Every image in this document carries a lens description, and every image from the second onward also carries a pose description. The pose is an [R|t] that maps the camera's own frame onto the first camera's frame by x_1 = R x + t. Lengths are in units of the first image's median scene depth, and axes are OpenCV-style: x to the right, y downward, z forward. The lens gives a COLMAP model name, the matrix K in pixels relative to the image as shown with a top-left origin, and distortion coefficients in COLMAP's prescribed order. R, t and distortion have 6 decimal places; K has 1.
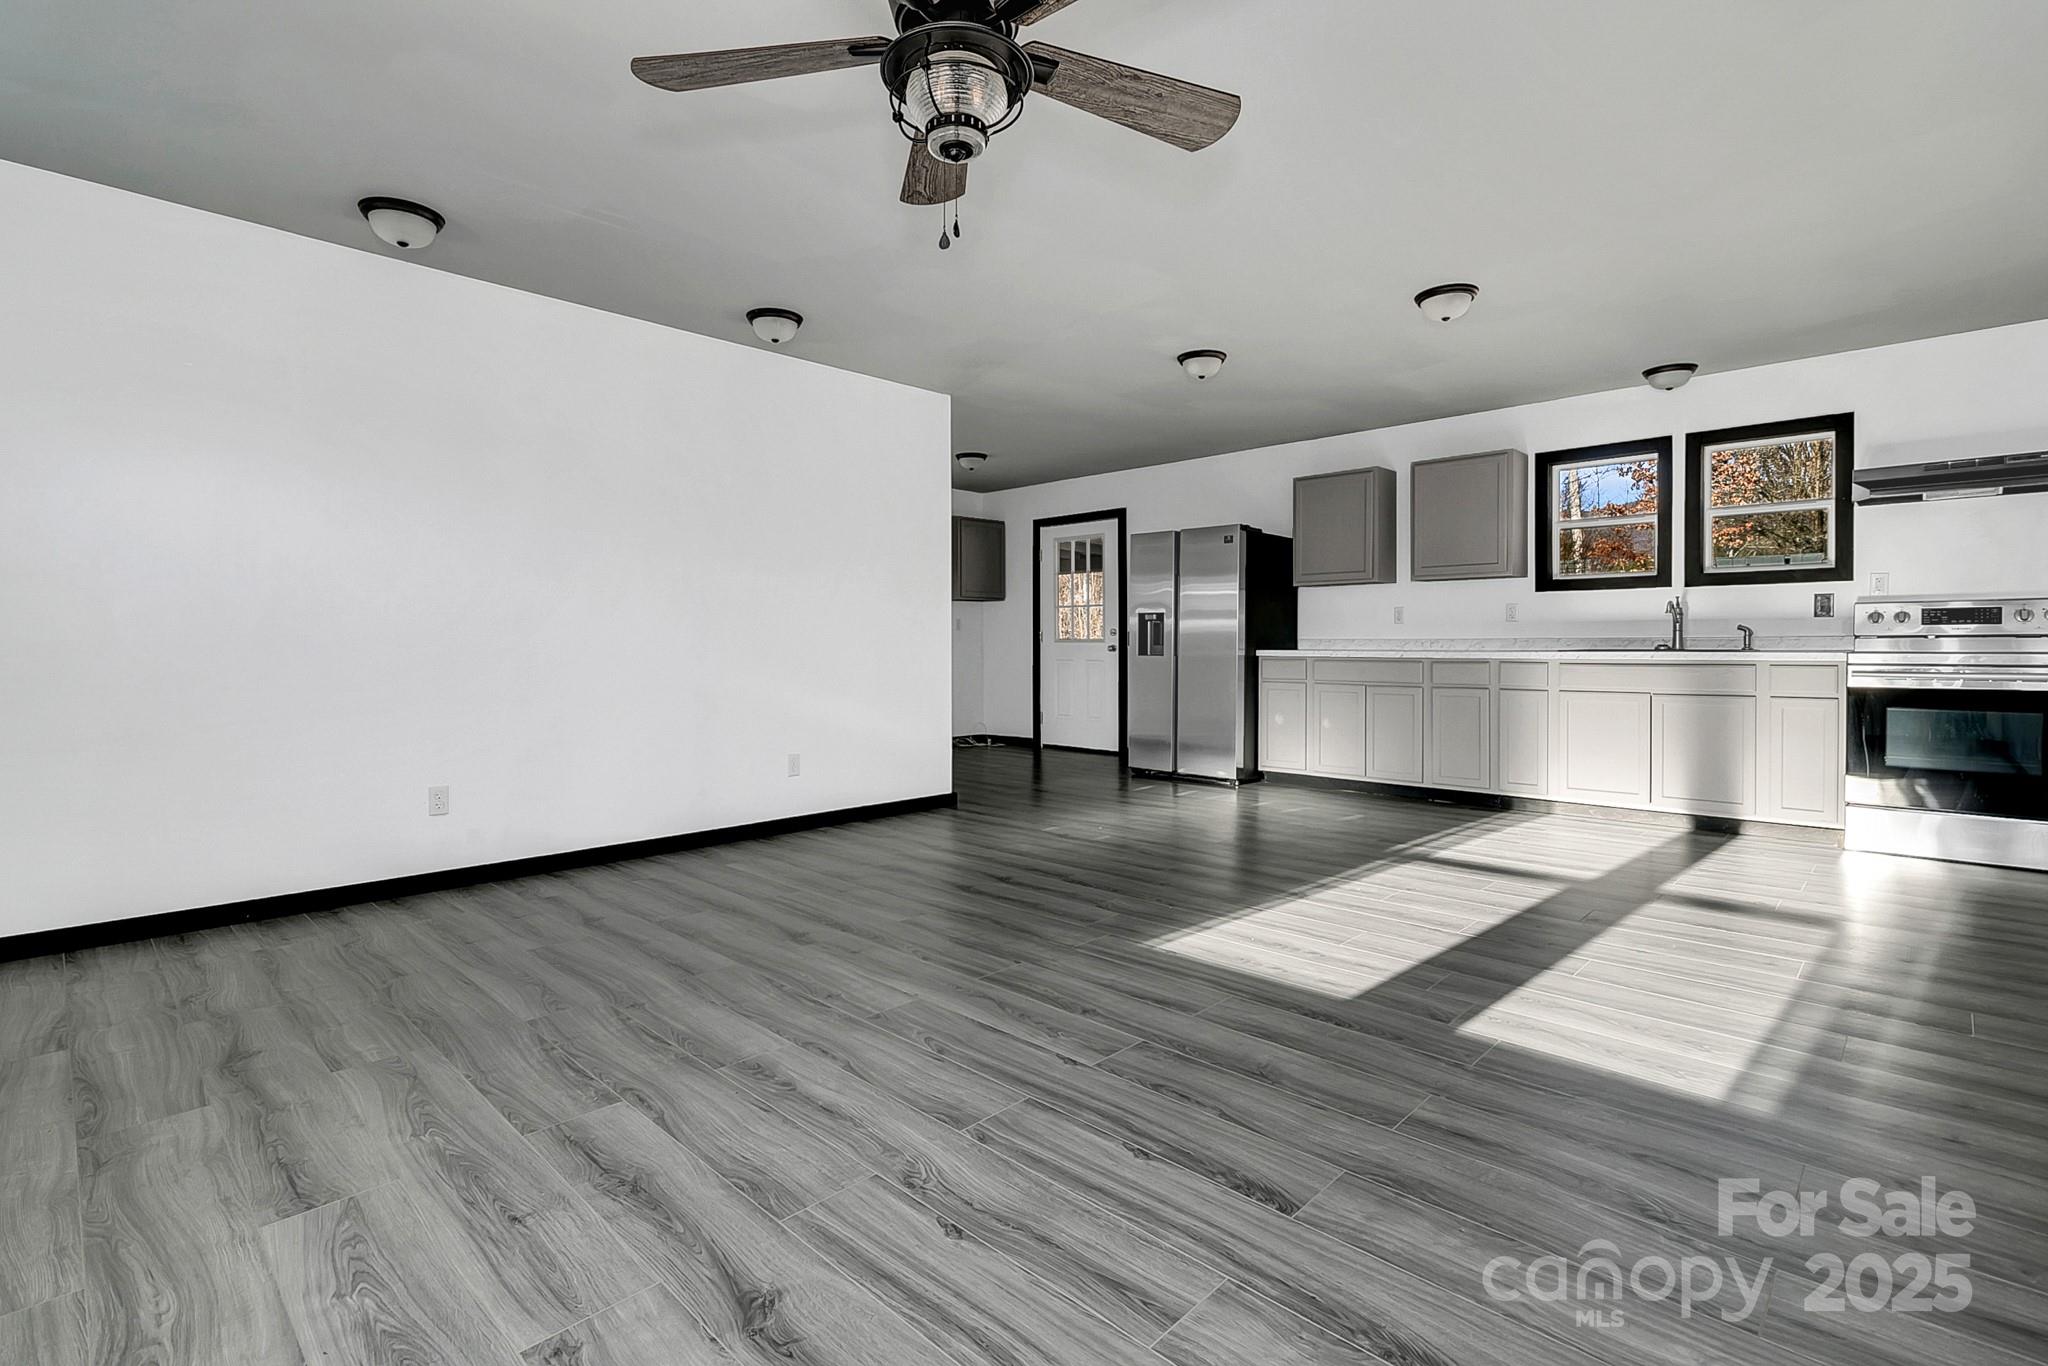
lens RADIAL K [[949.9, 0, 981.6], [0, 949.9, 667.1], [0, 0, 1]] dist [-0.001702, -0.000376]
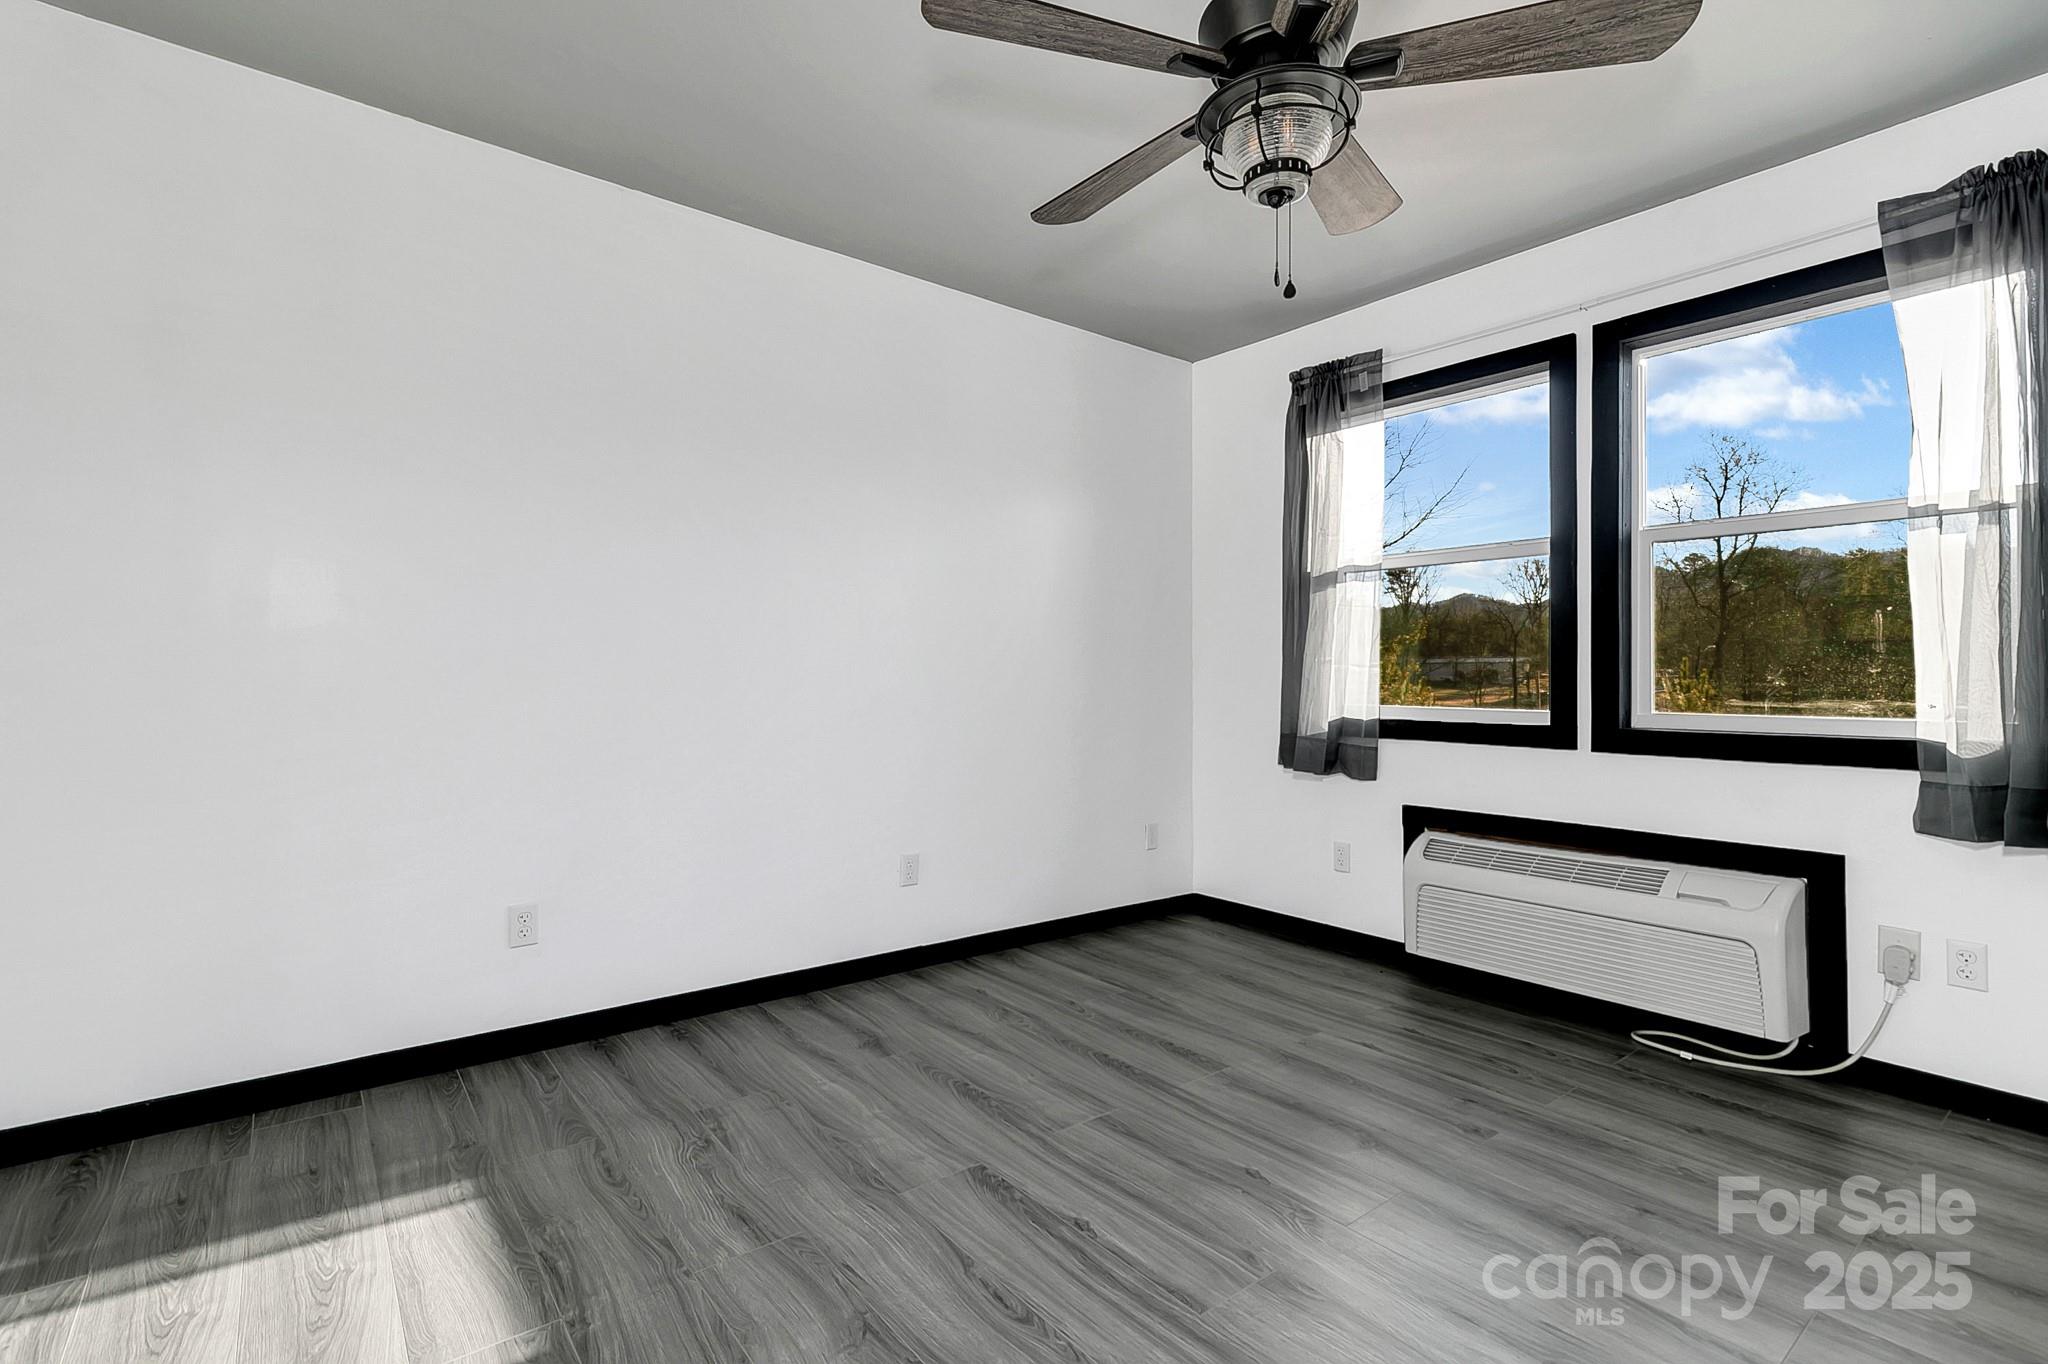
lens RADIAL K [[936.7, 0, 1024.0], [0, 936.7, 682.0], [0, 0, 1]] dist [-0.000771, -0.000095]
pose [[-0.995168, -0.002202, 0.098161, 0.080481], [0.000678, 0.999571, 0.029291, -0.048774], [-0.098184, 0.029216, -0.994739, 1.183082]]
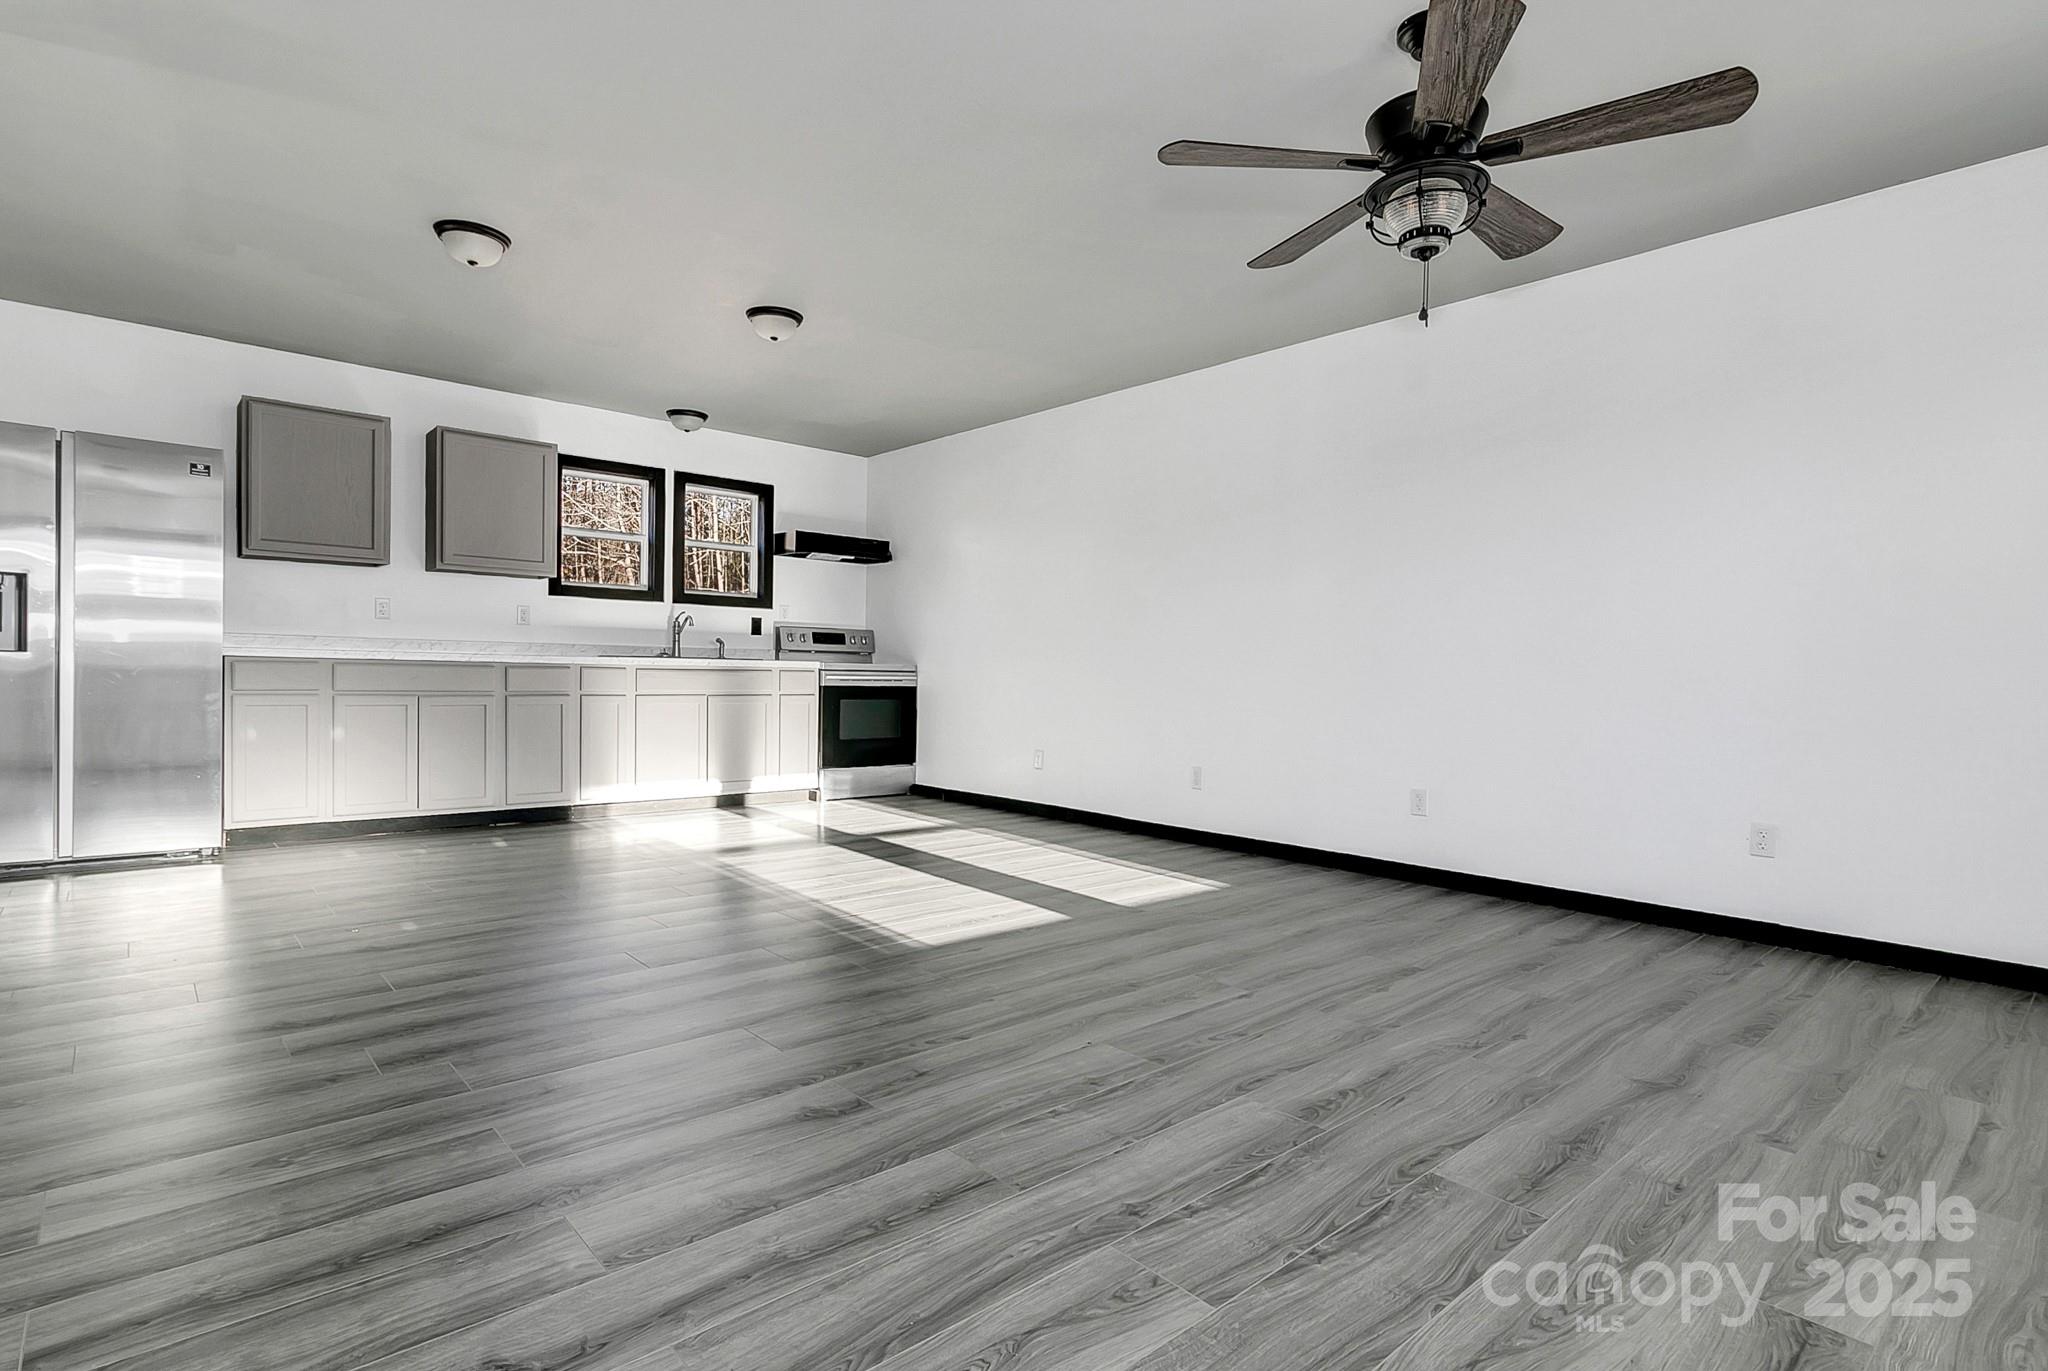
lens RADIAL K [[1053.0, 0, 1024.0], [0, 1053.0, 685.5], [0, 0, 1]] dist [-0.000274, -0.000063]
pose [[0.035534, -0.008748, 0.999330, -0.896073], [0.006933, 0.999940, 0.008506, 0.013107], [-0.999344, 0.006627, 0.035593, 0.903157]]
